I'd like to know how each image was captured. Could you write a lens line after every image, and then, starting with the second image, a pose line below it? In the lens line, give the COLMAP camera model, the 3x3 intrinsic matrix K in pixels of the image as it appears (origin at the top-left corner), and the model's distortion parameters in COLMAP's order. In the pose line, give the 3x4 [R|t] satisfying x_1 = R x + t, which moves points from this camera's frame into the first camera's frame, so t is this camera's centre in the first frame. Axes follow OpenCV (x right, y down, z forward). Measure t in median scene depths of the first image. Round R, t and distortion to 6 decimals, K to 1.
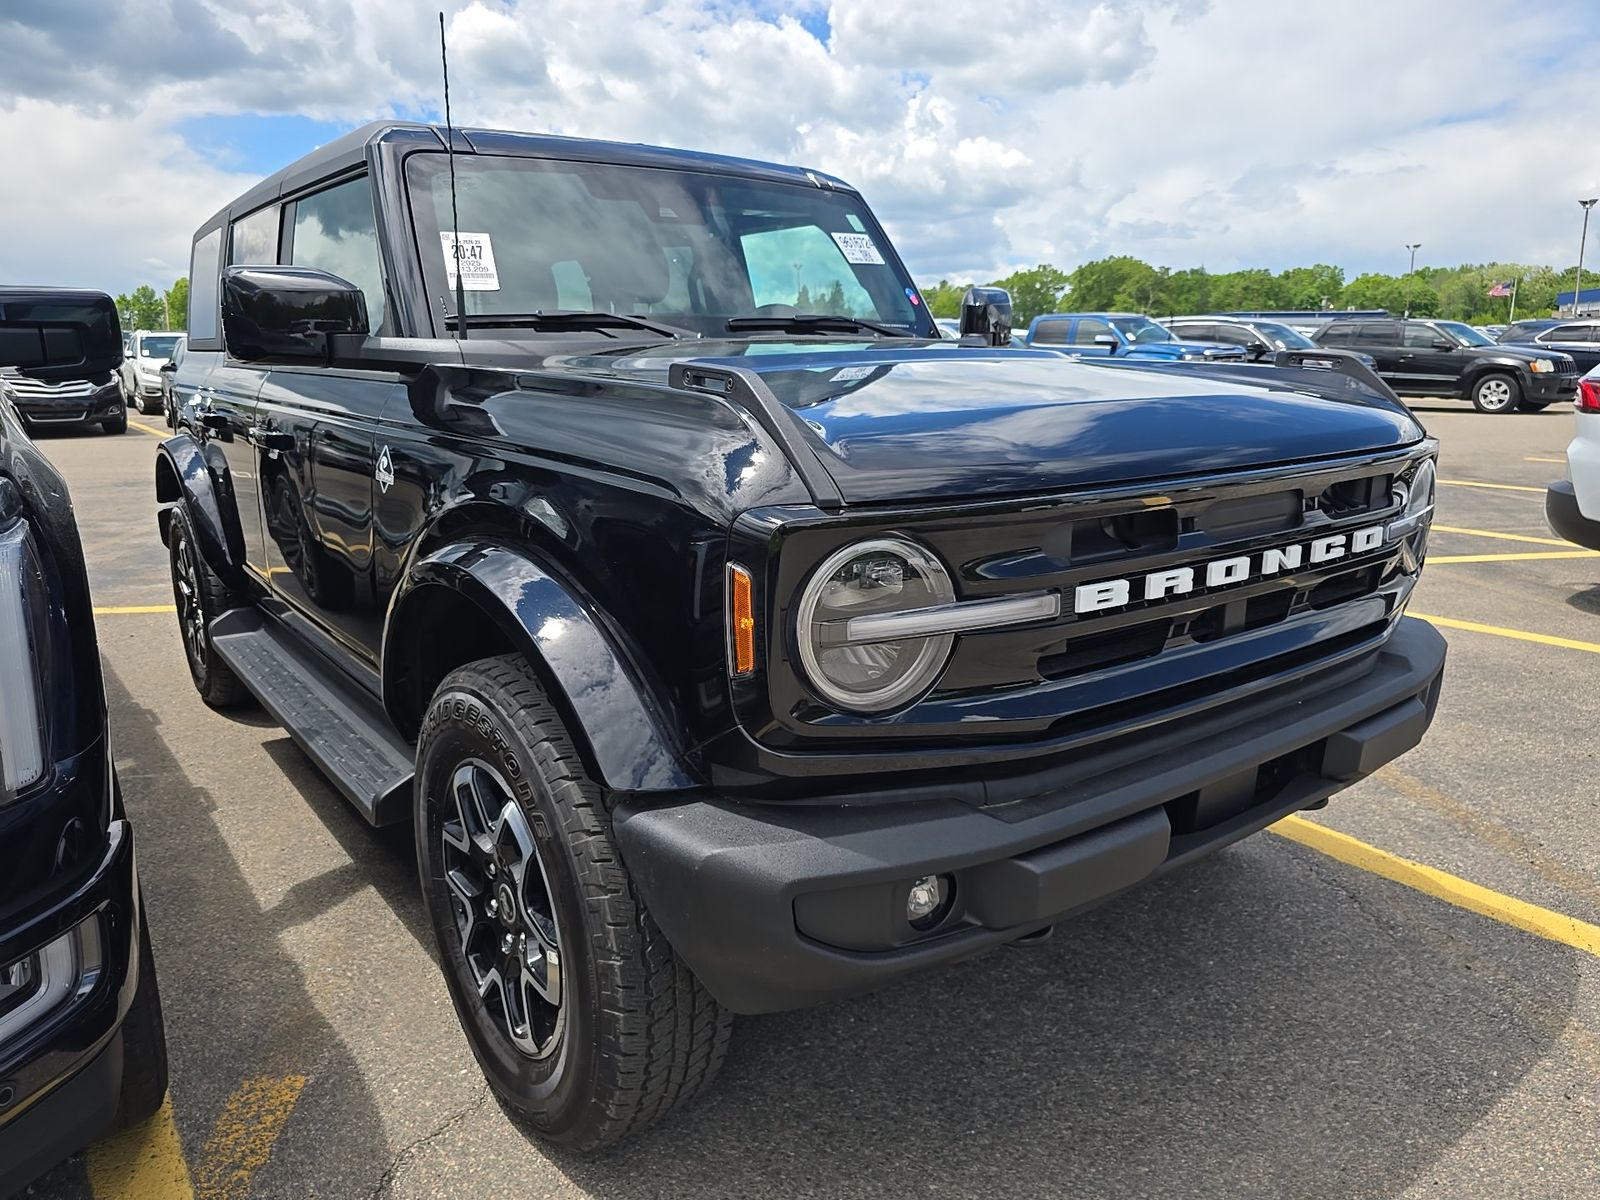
lens RADIAL K [[1120.0, 0, 800.0], [0, 1120.0, 600.0], [0, 0, 1]] dist [0.022744, -0.008764]
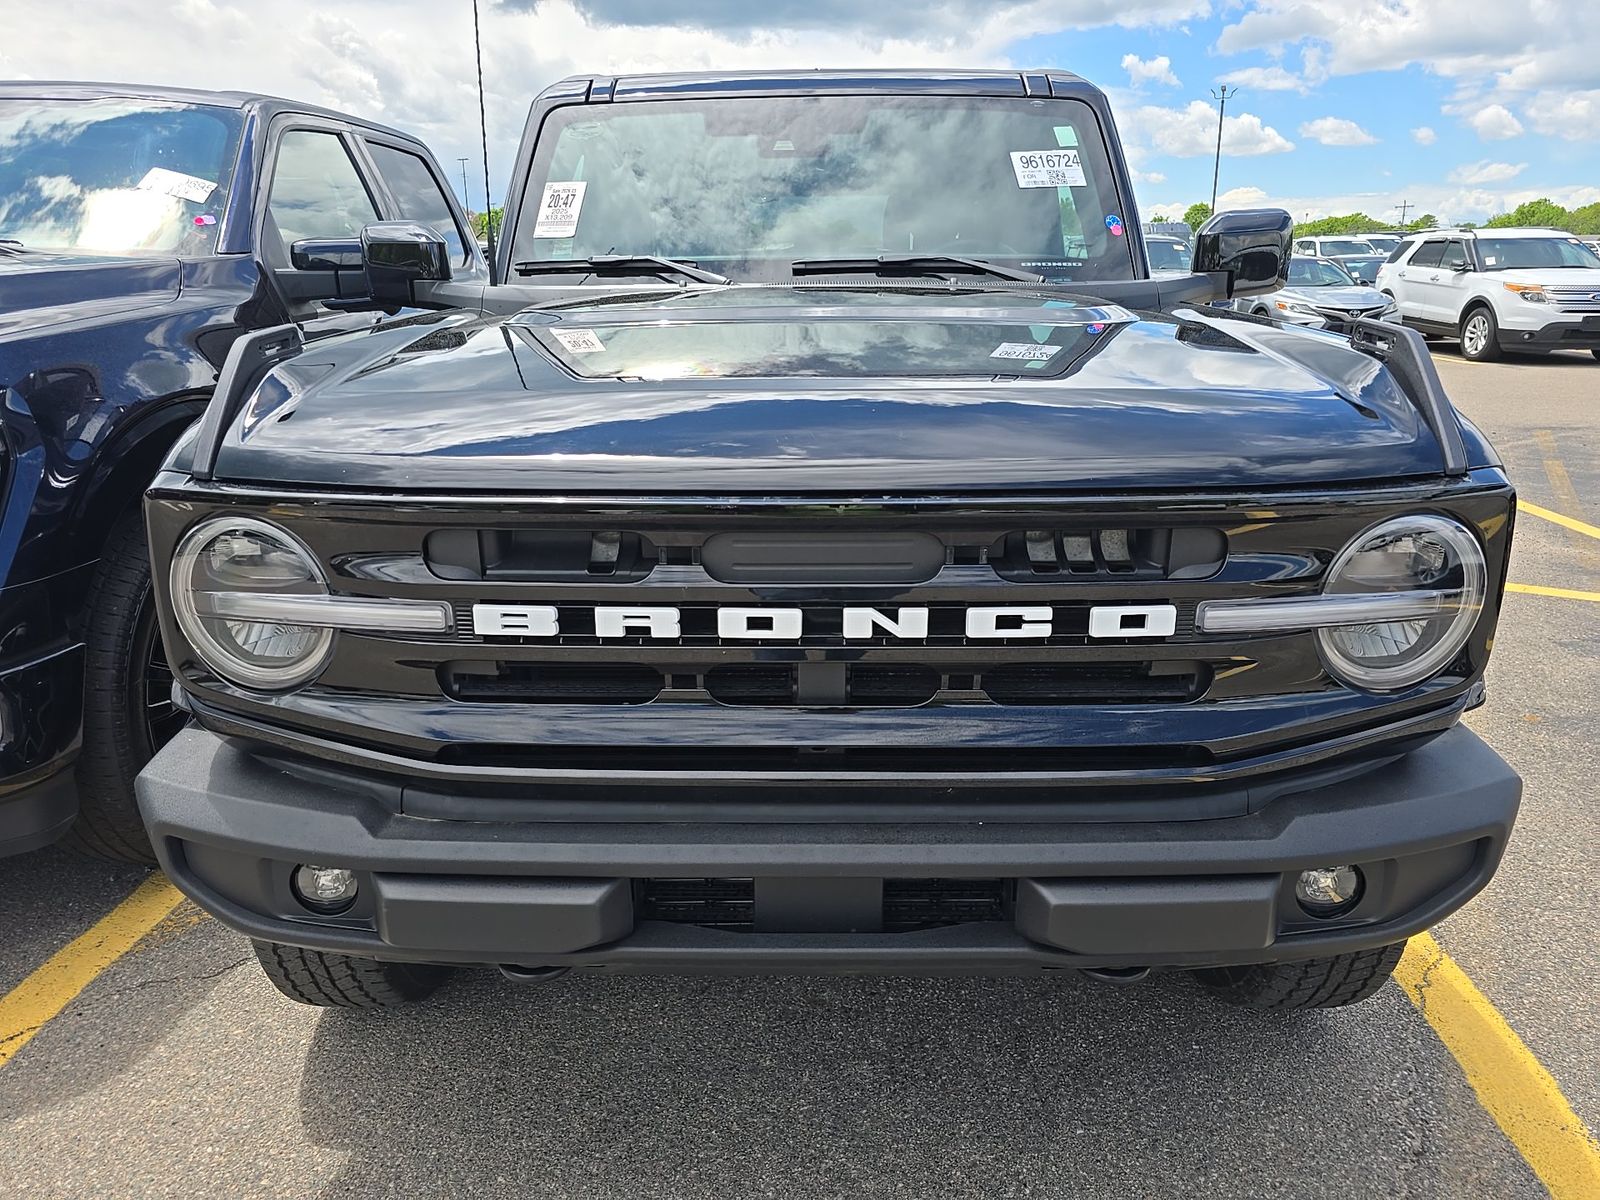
lens RADIAL K [[1120.0, 0, 800.0], [0, 1120.0, 600.0], [0, 0, 1]] dist [0.022744, -0.008764]
pose [[0.783152, 0.181907, -0.594629, 0.671341], [-0.136183, 0.983214, 0.121422, -0.108521], [0.606735, -0.014114, 0.794779, 0.315864]]
